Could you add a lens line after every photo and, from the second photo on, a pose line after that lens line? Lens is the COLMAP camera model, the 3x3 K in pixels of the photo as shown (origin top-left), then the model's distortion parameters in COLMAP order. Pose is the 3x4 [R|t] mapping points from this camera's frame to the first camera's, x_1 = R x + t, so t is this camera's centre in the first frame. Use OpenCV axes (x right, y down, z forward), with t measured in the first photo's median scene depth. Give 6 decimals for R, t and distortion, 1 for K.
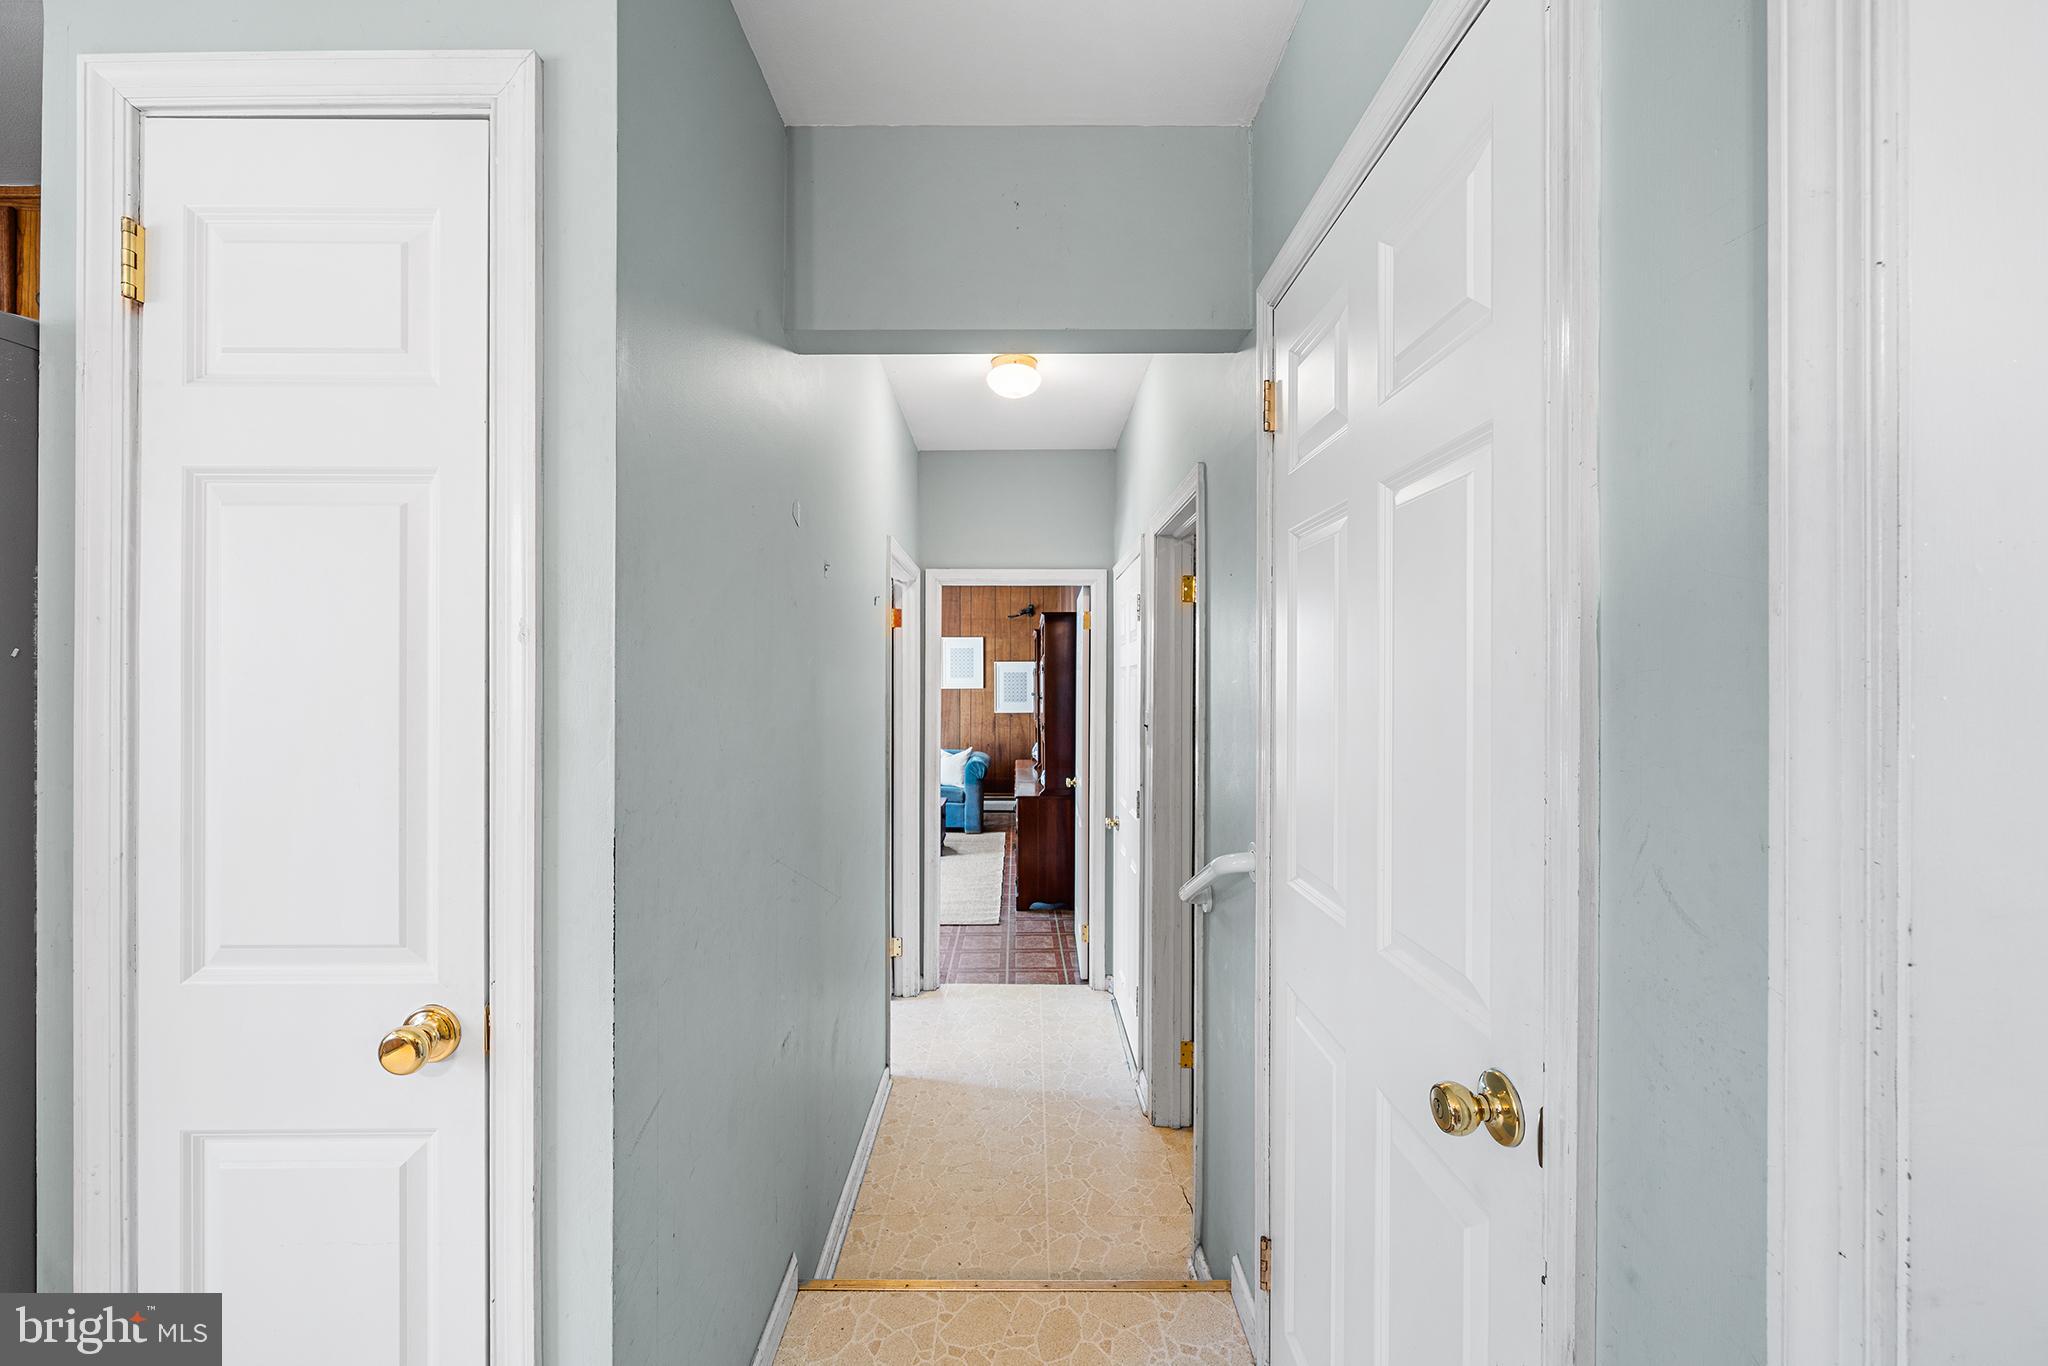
lens RADIAL K [[792.6, 0, 1022.3], [0, 792.6, 685.2], [0, 0, 1]] dist [0.000741, -0.000002]
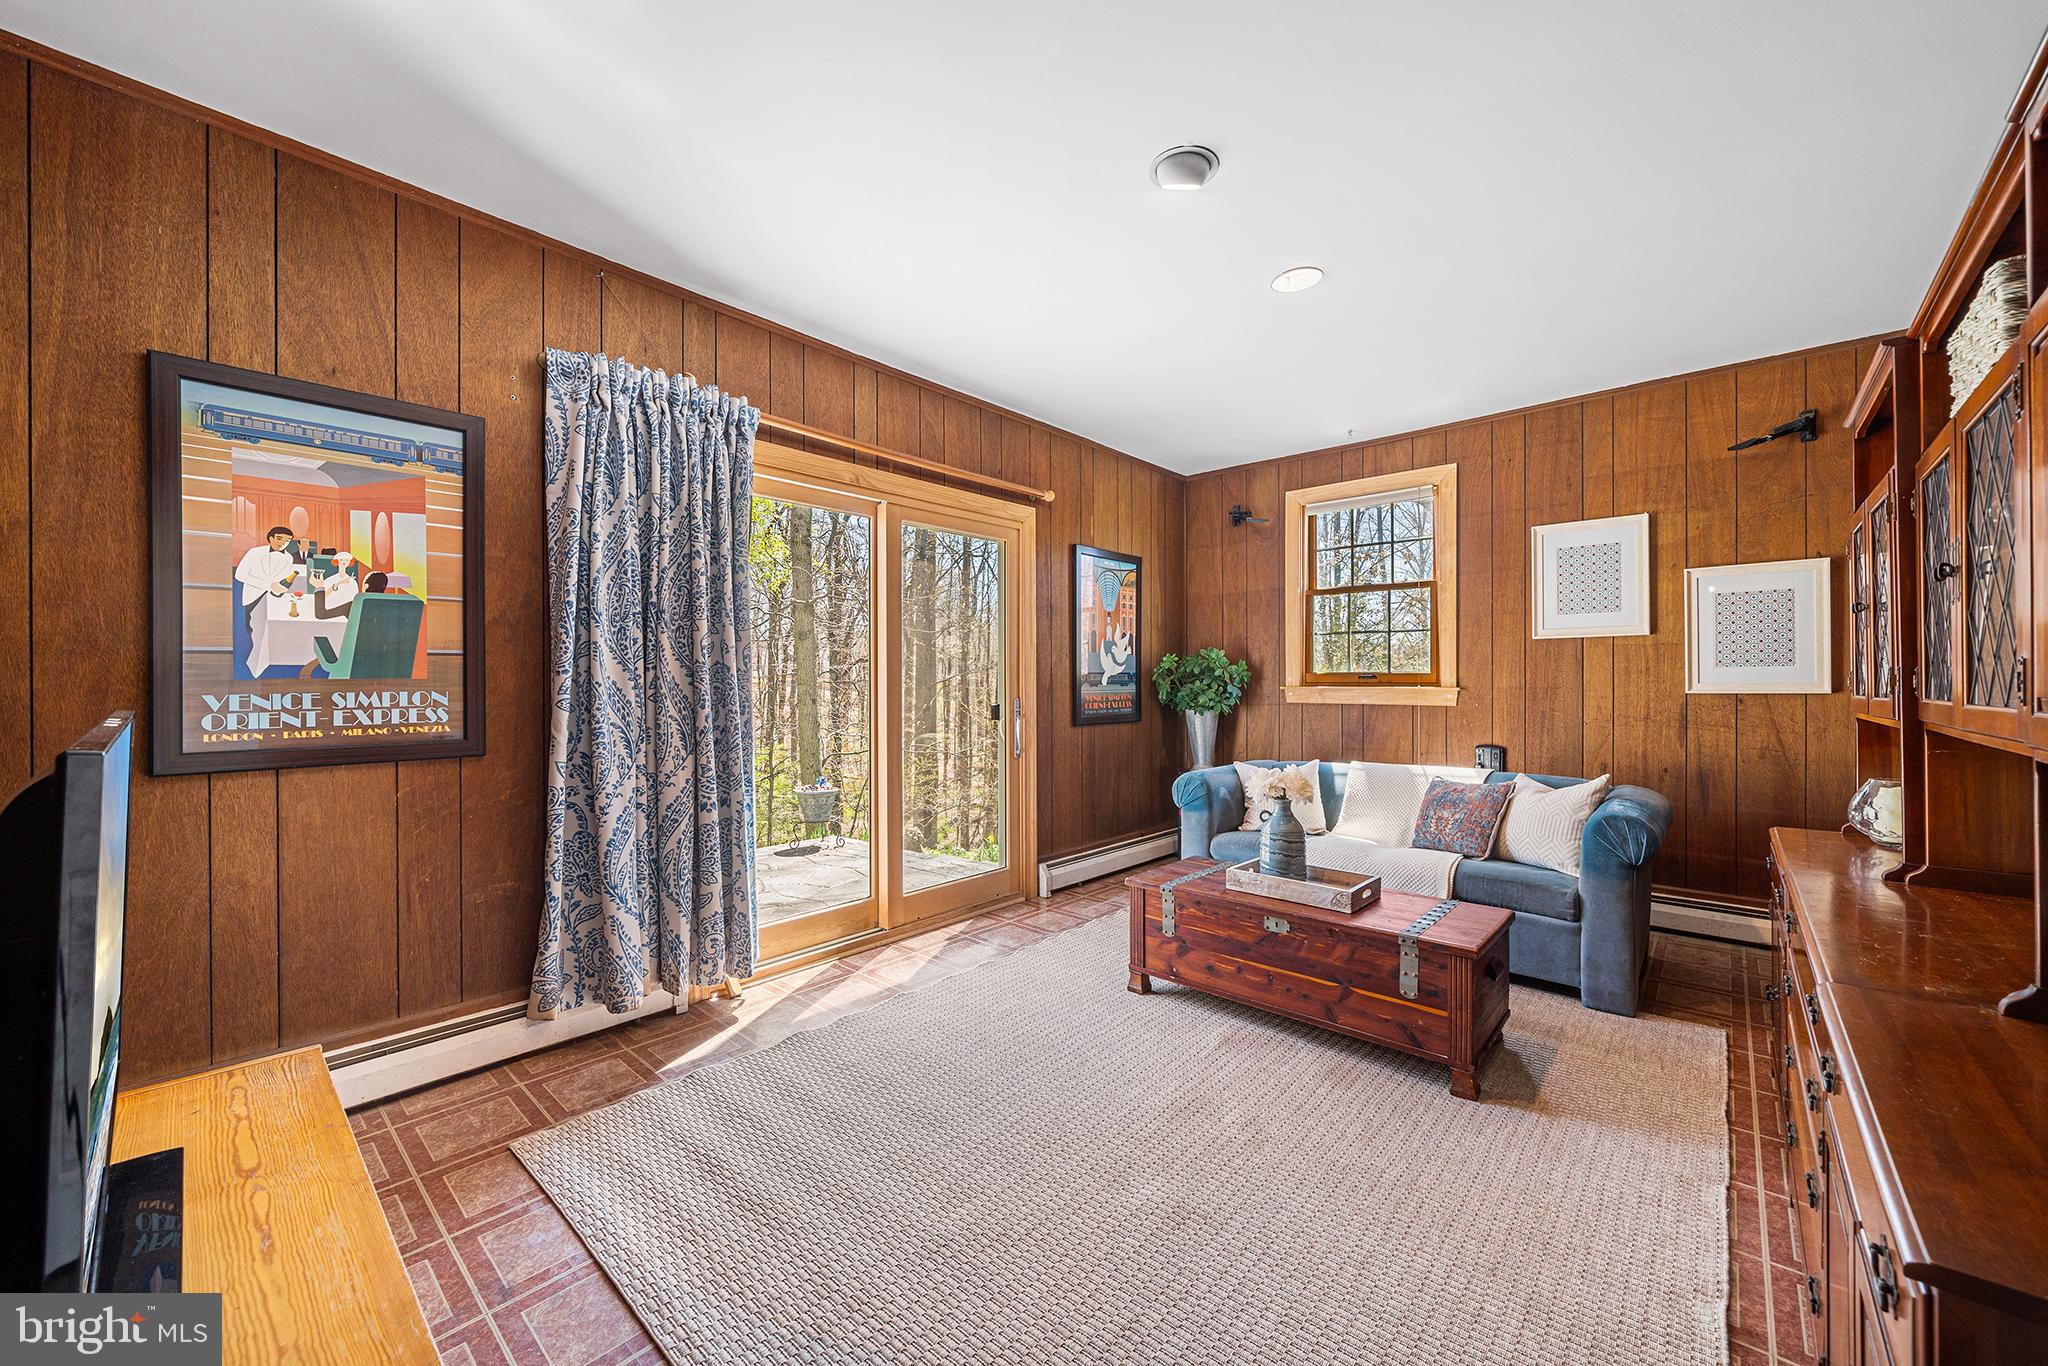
lens RADIAL K [[792.6, 0, 1025.5], [0, 792.6, 688.0], [0, 0, 1]] dist [0.000741, -0.000002]
pose [[0.743526, -0.003684, -0.668697, -0.014452], [0.004391, 0.999990, -0.000627, 0.031228], [0.668692, -0.002470, 0.743535, 0.468918]]
